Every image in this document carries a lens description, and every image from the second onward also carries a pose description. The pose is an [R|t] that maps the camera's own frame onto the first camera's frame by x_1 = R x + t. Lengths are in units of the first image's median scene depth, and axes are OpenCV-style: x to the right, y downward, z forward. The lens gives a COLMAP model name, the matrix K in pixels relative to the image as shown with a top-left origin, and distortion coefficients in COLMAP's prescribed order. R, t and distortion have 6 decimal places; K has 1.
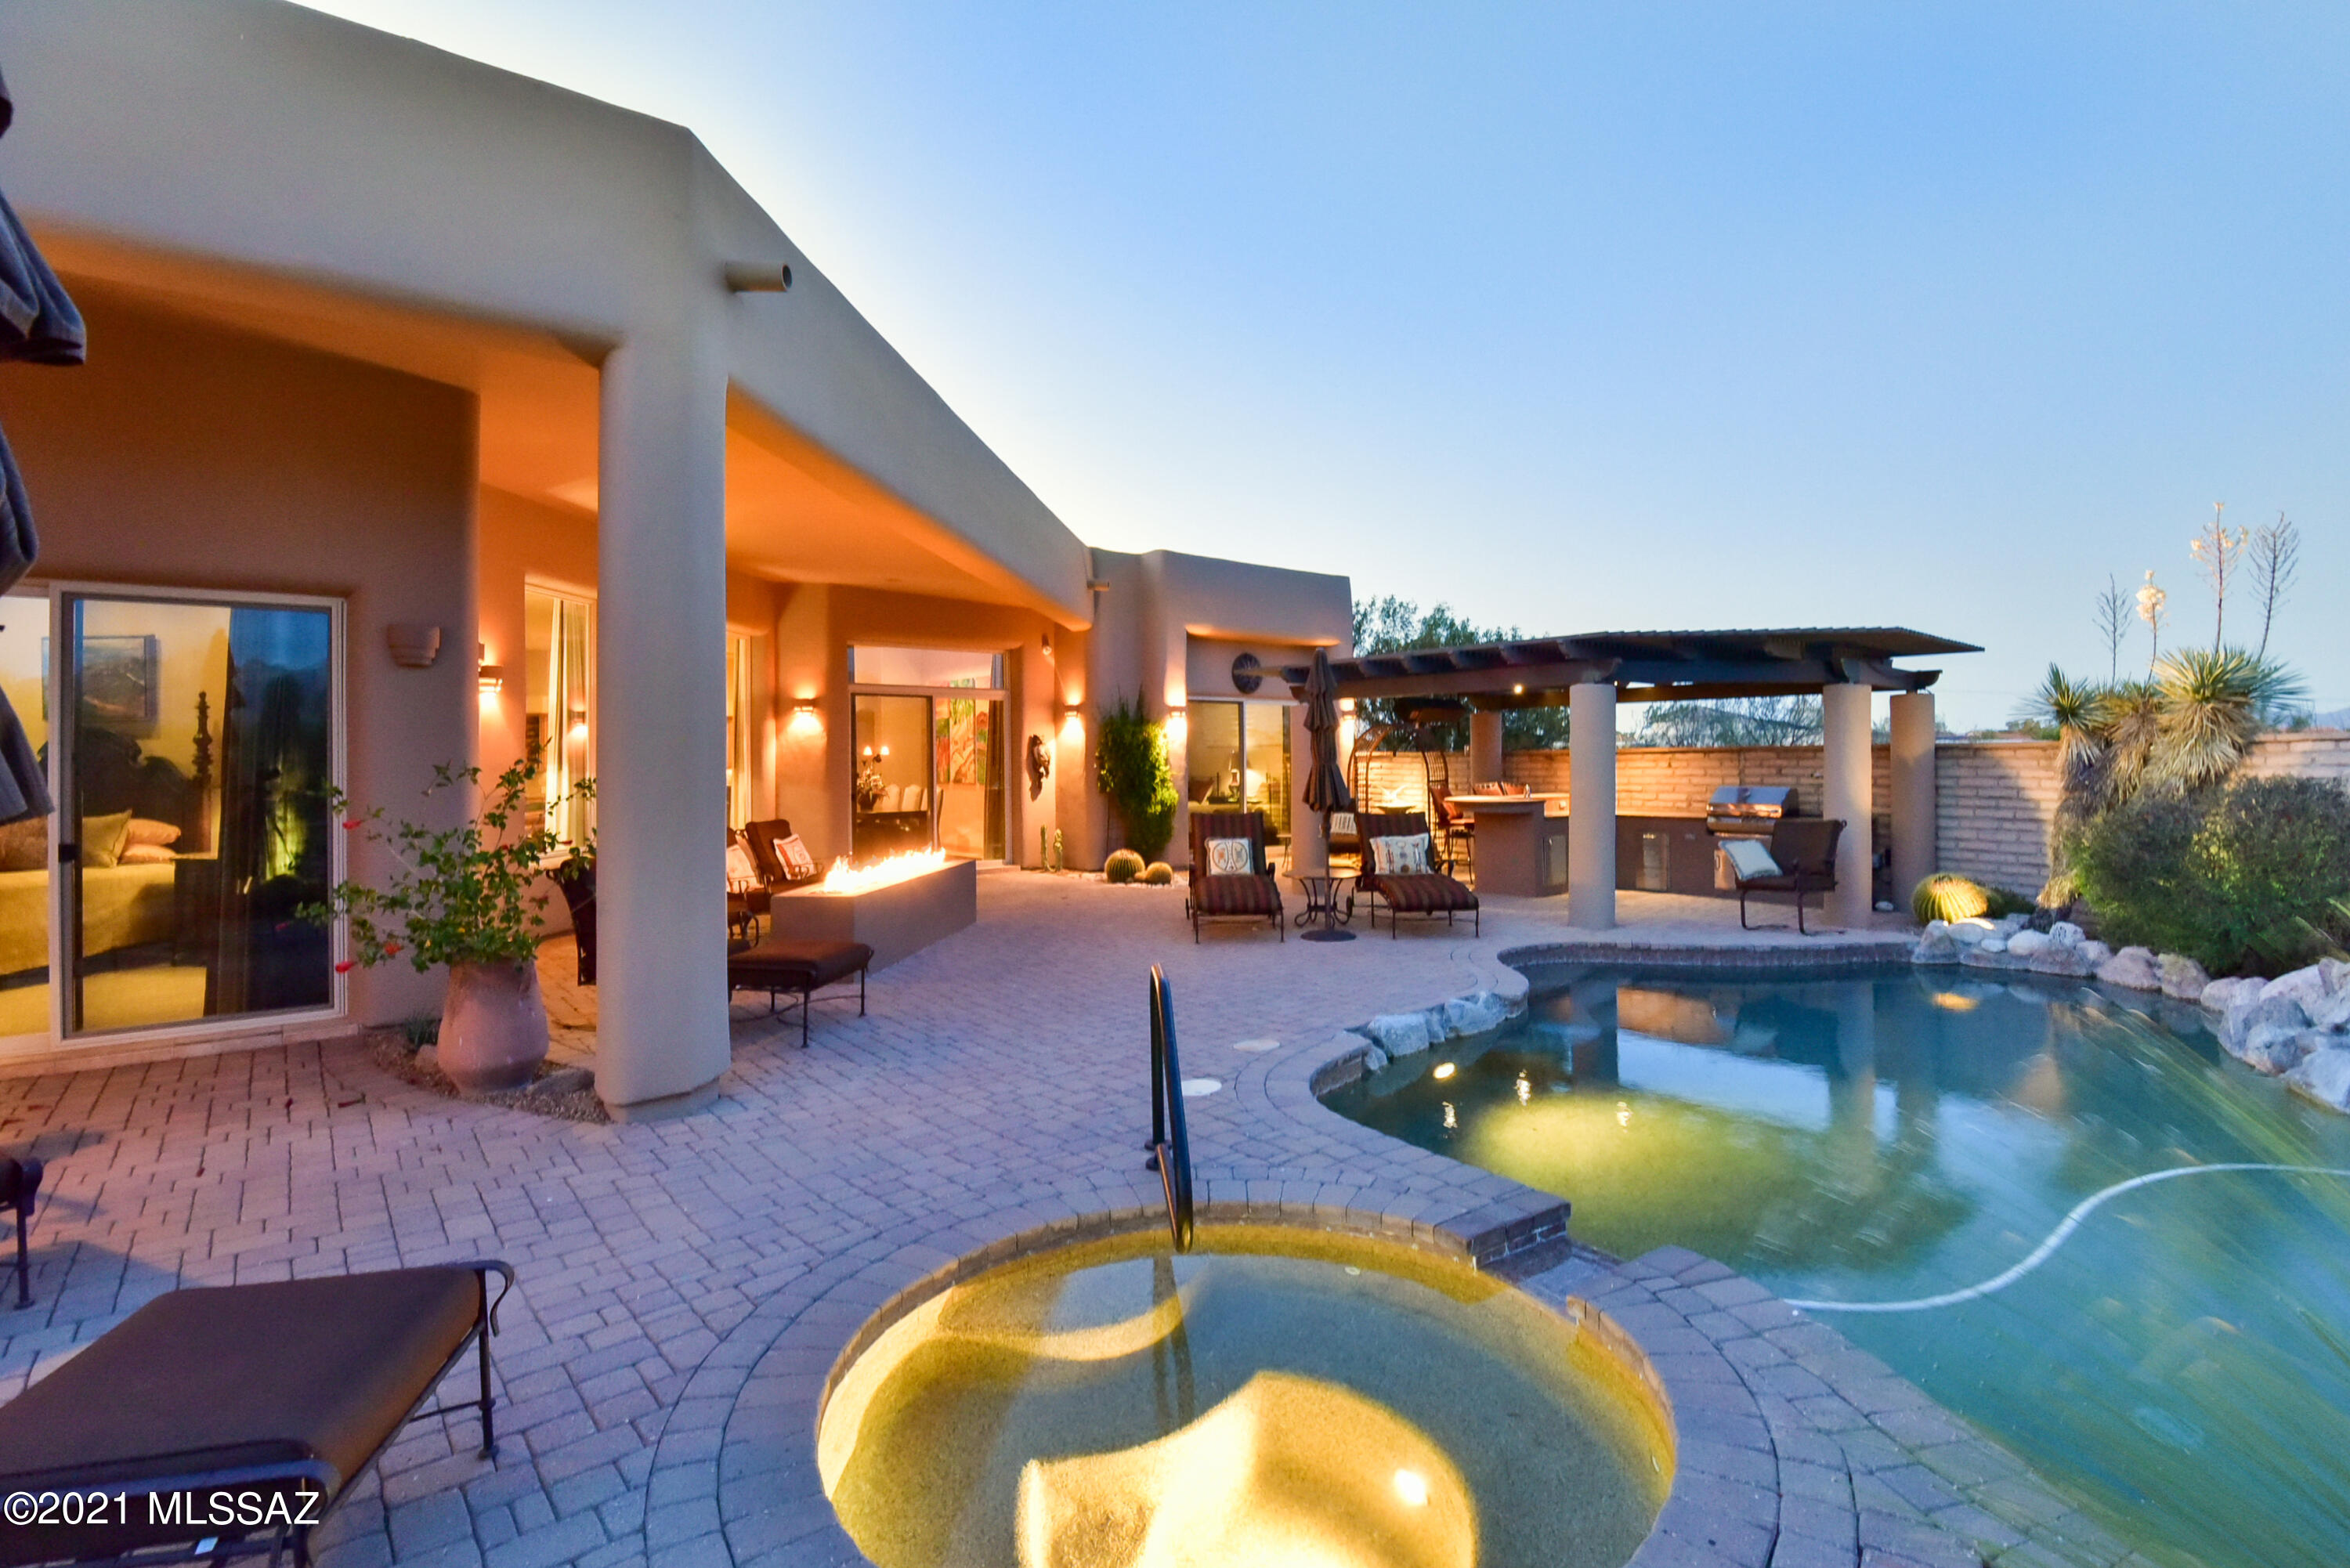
lens RADIAL K [[1108.5, 0, 1173.1], [0, 1108.5, 769.4], [0, 0, 1]] dist [-0.016583, -0.004468]
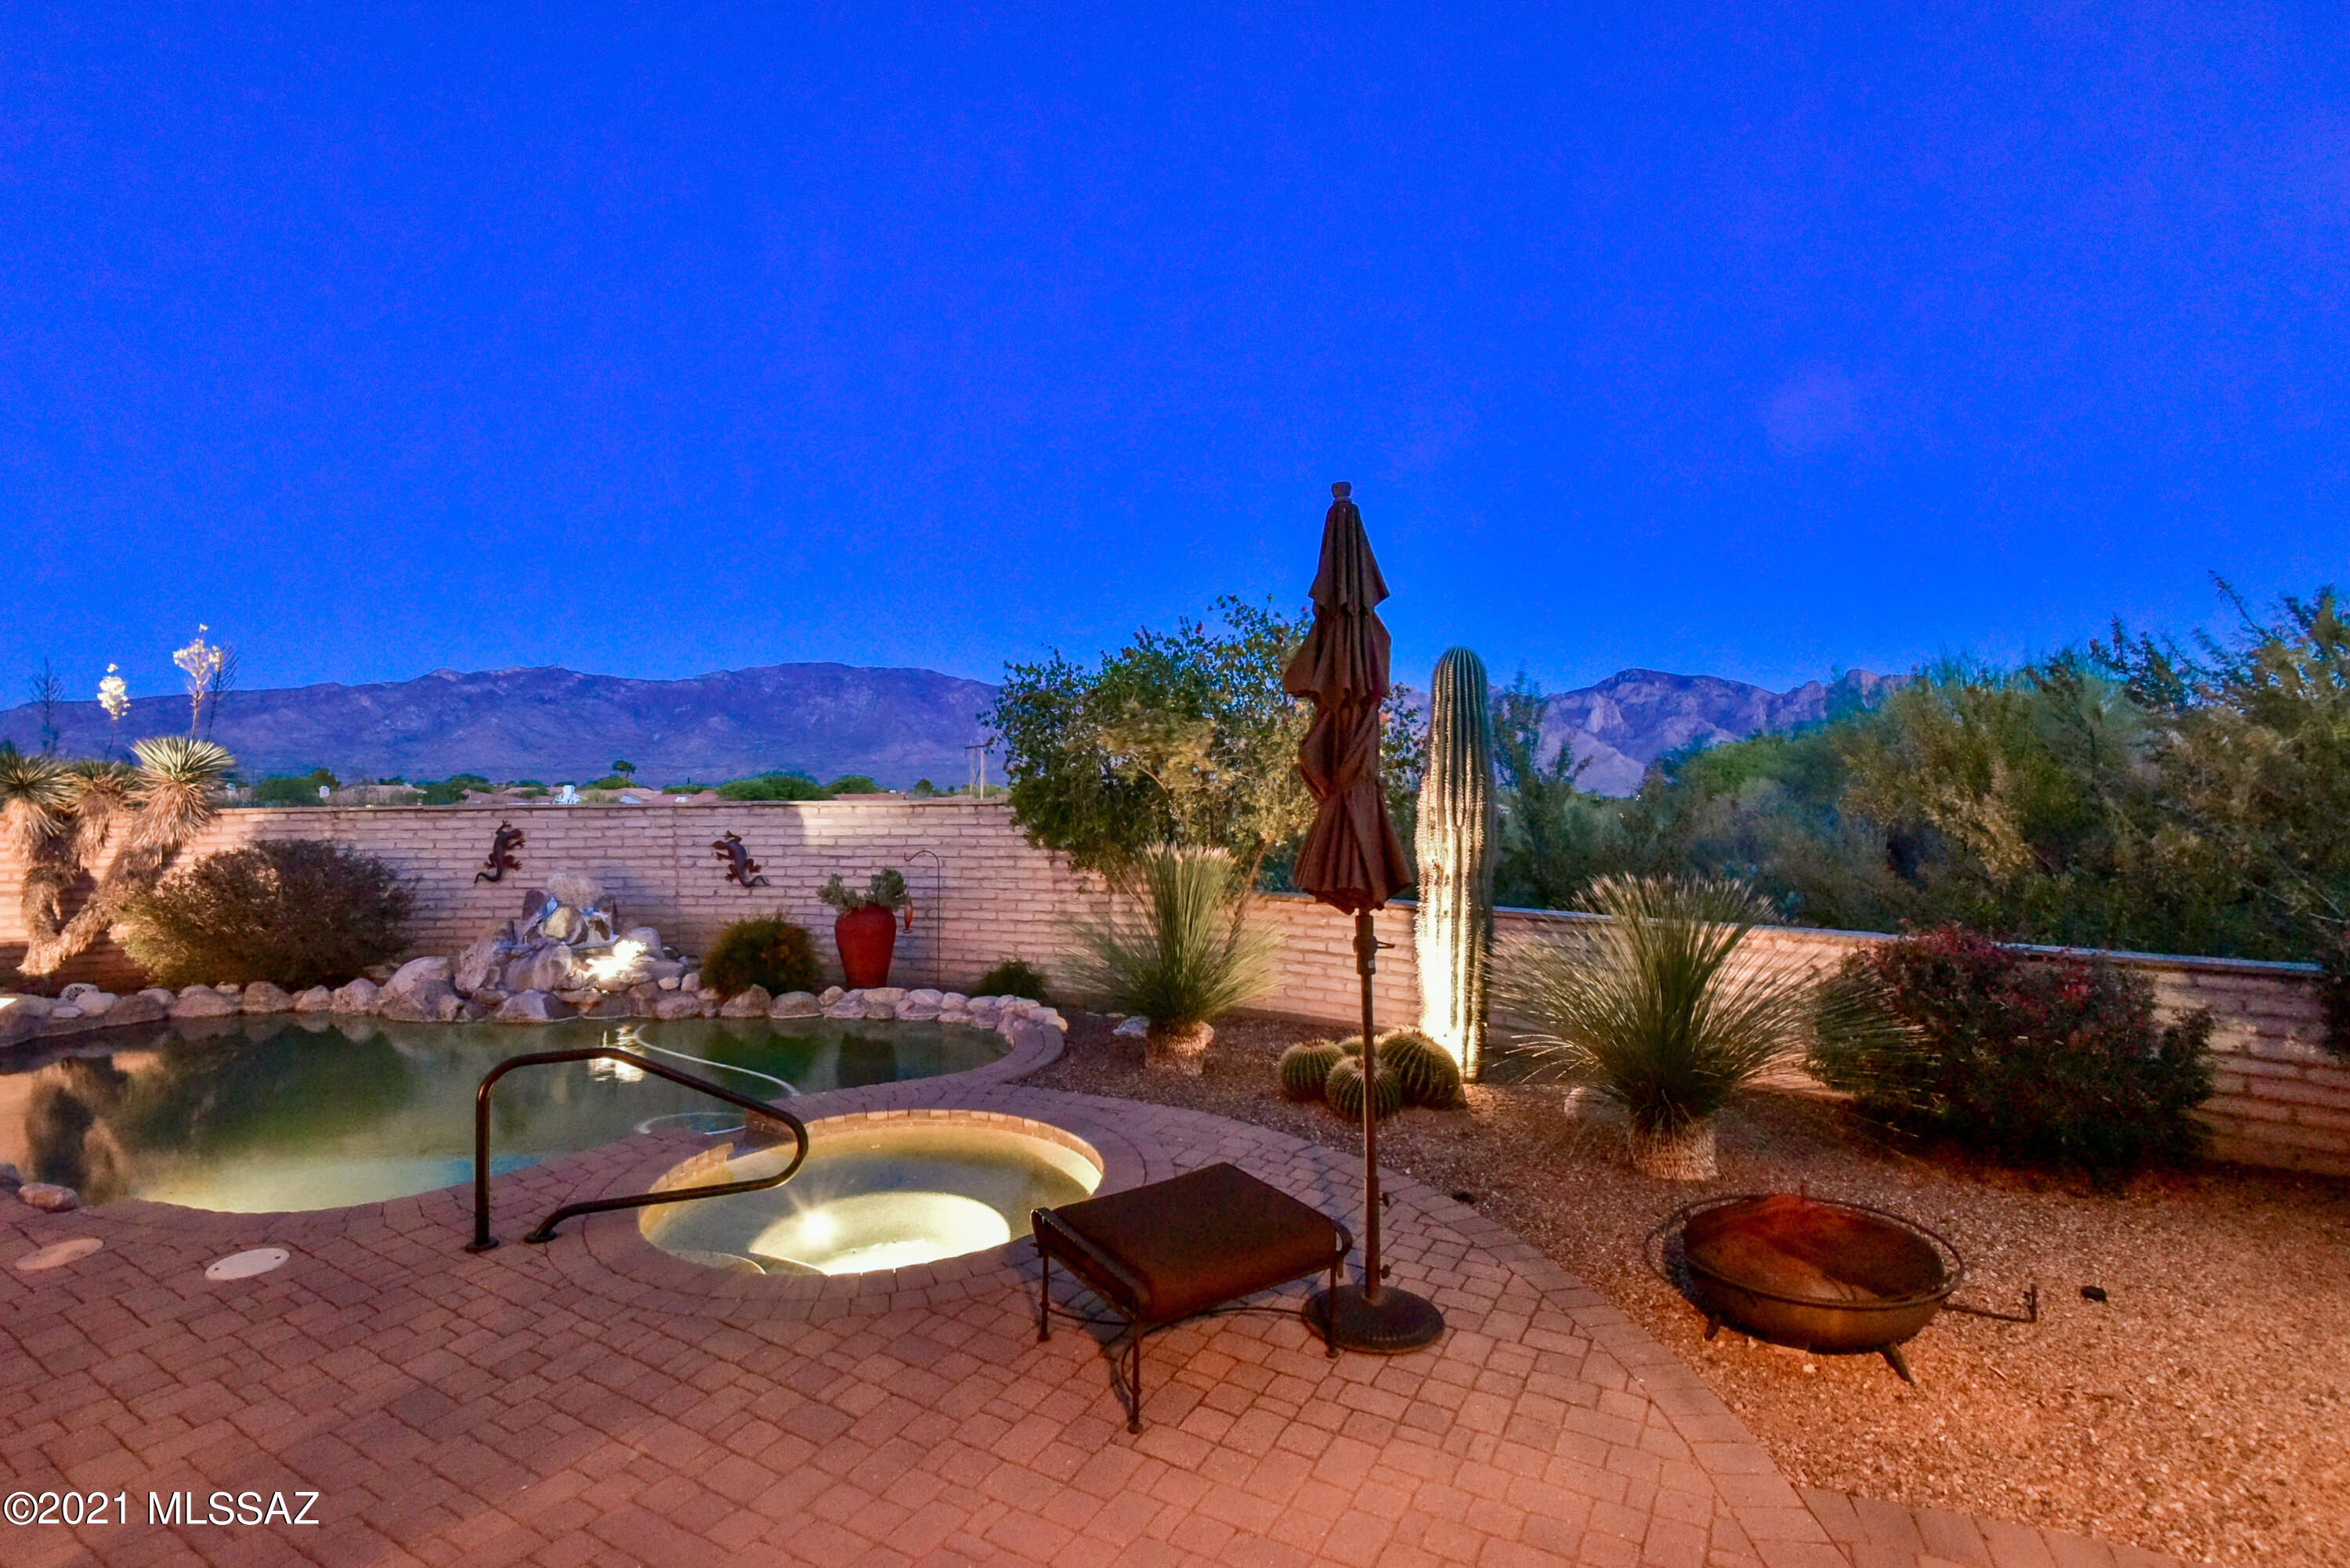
lens RADIAL K [[1108.5, 0, 1189.3], [0, 1108.5, 777.3], [0, 0, 1]] dist [-0.016583, -0.004468]
pose [[-0.362774, 0.019676, 0.931669, -0.631444], [0.018711, 0.999729, -0.013827, -0.030104], [-0.931689, 0.012417, -0.363044, 0.403106]]
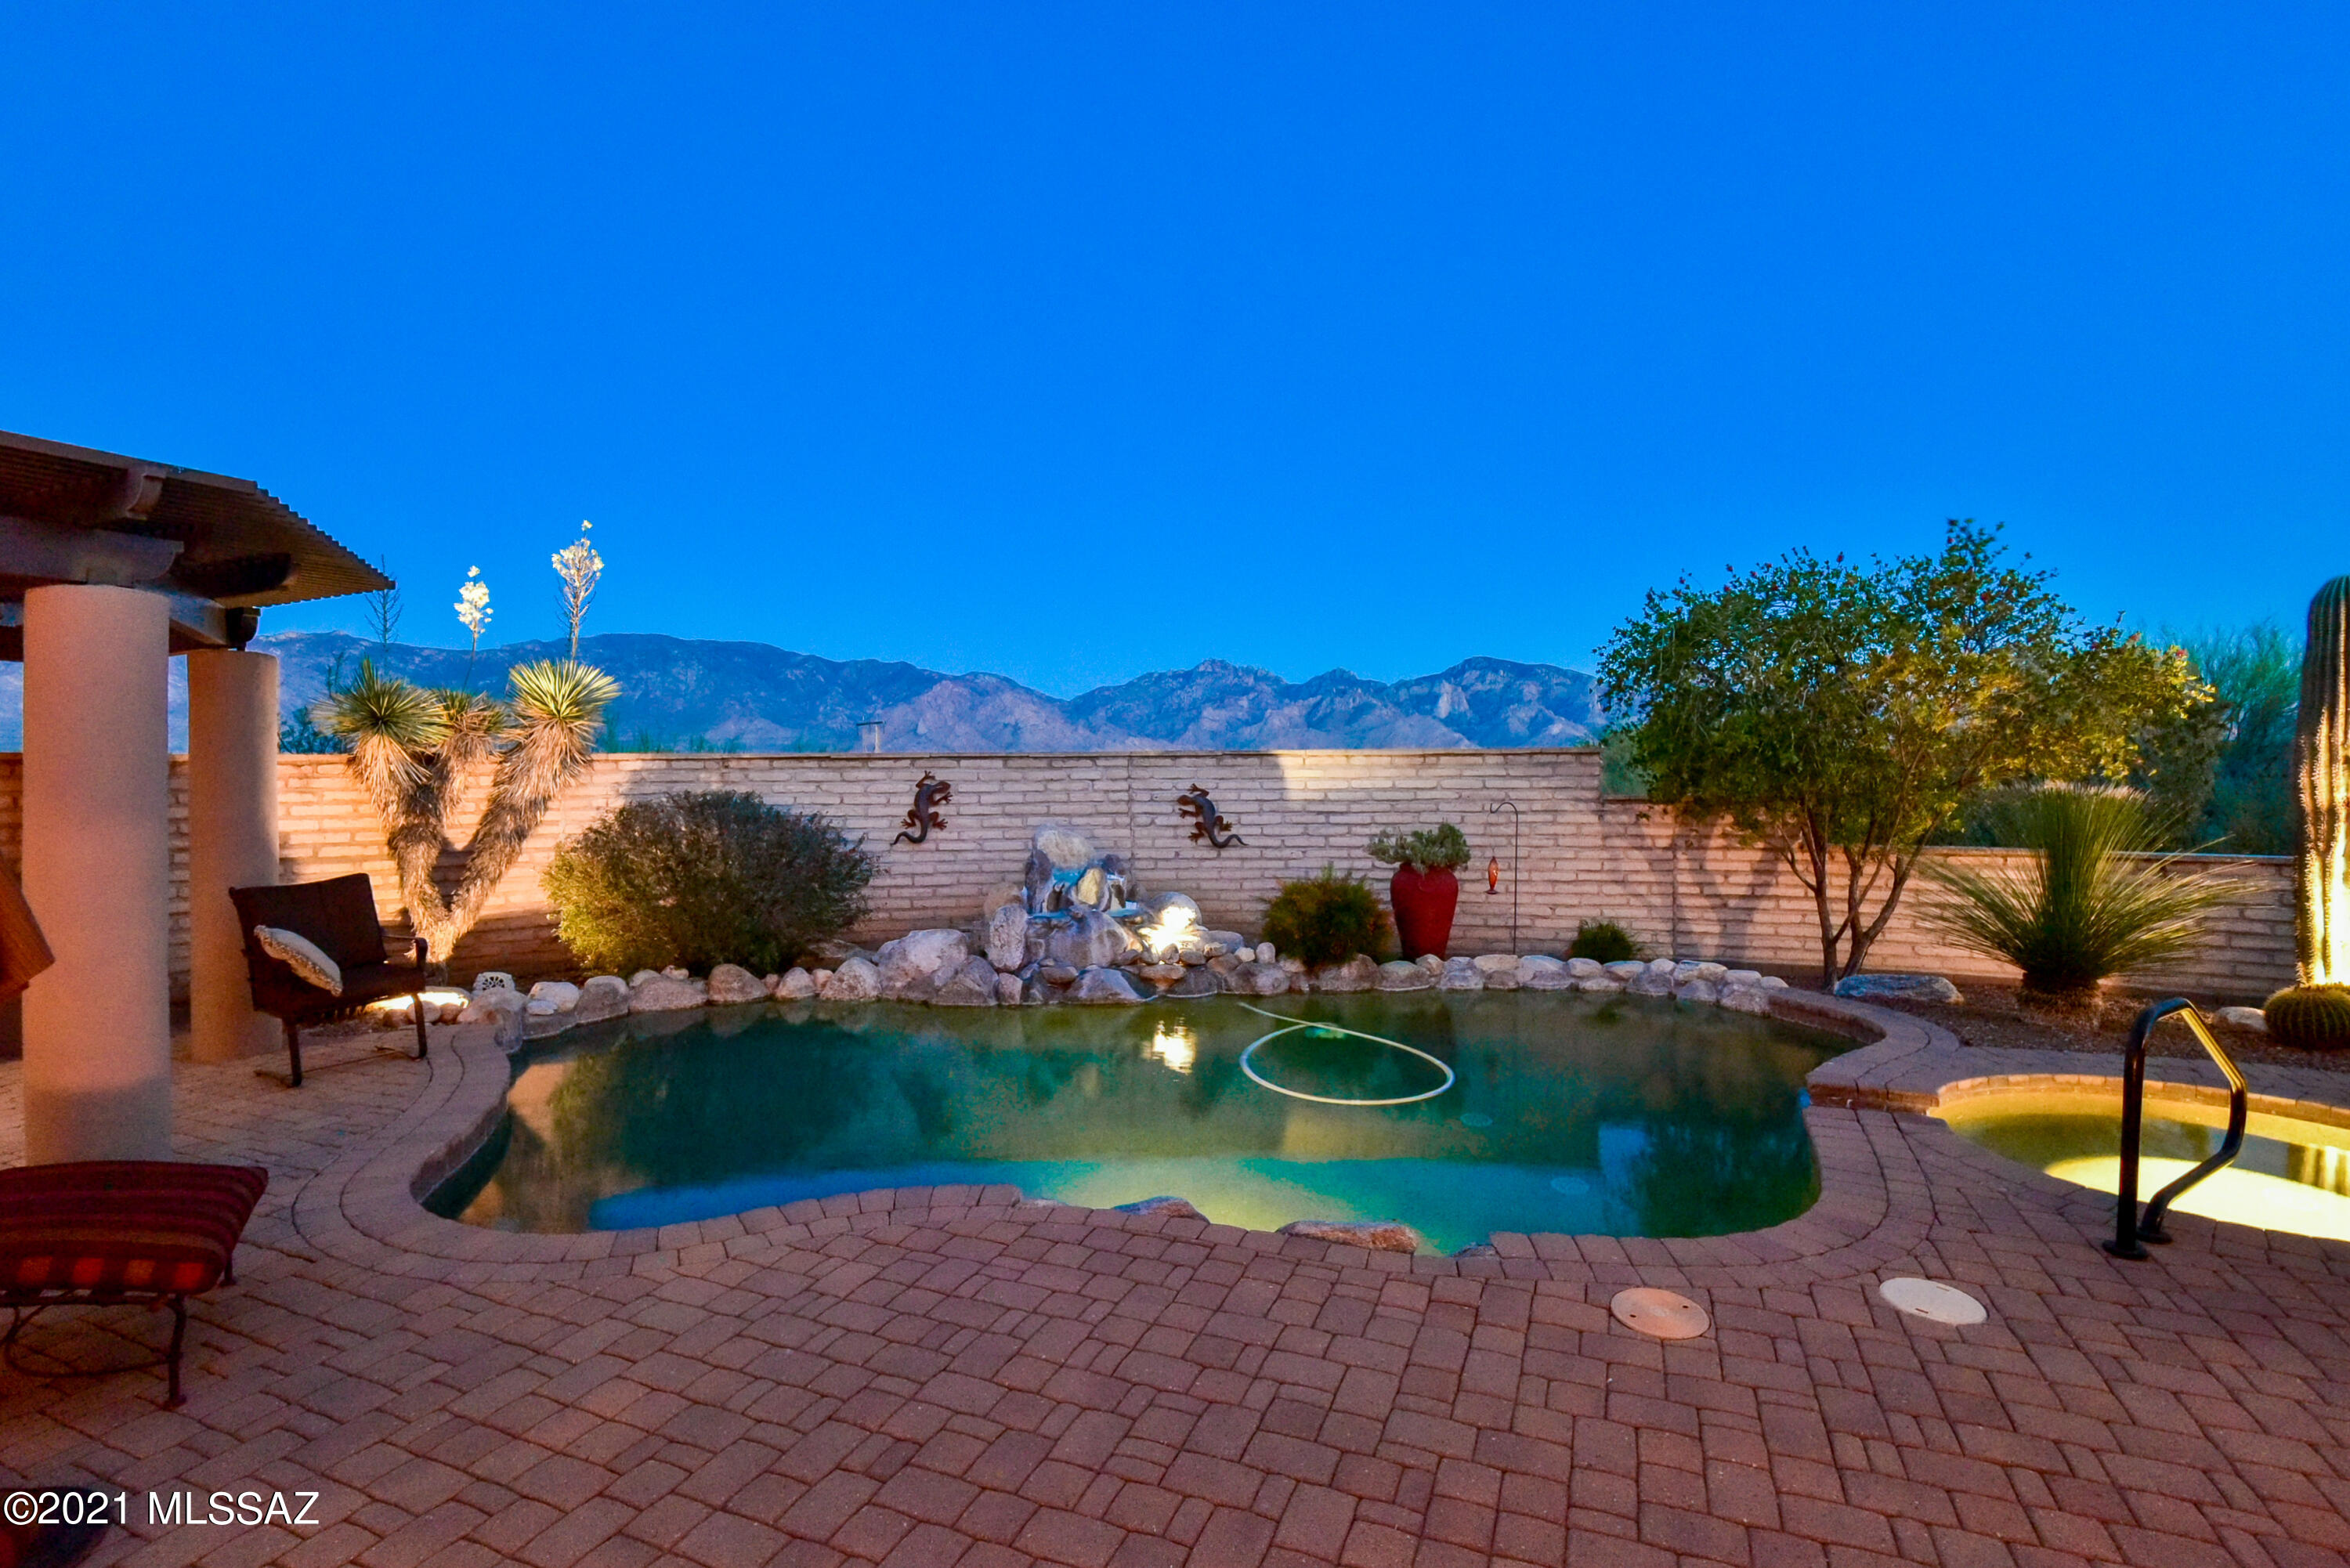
lens RADIAL K [[1108.5, 0, 1175.0], [0, 1108.5, 786.7], [0, 0, 1]] dist [-0.016583, -0.004468]
pose [[-0.488396, -0.003630, 0.872615, -0.190232], [0.013972, 0.999831, 0.011979, -0.005008], [-0.872510, 0.018043, -0.488262, 1.044986]]
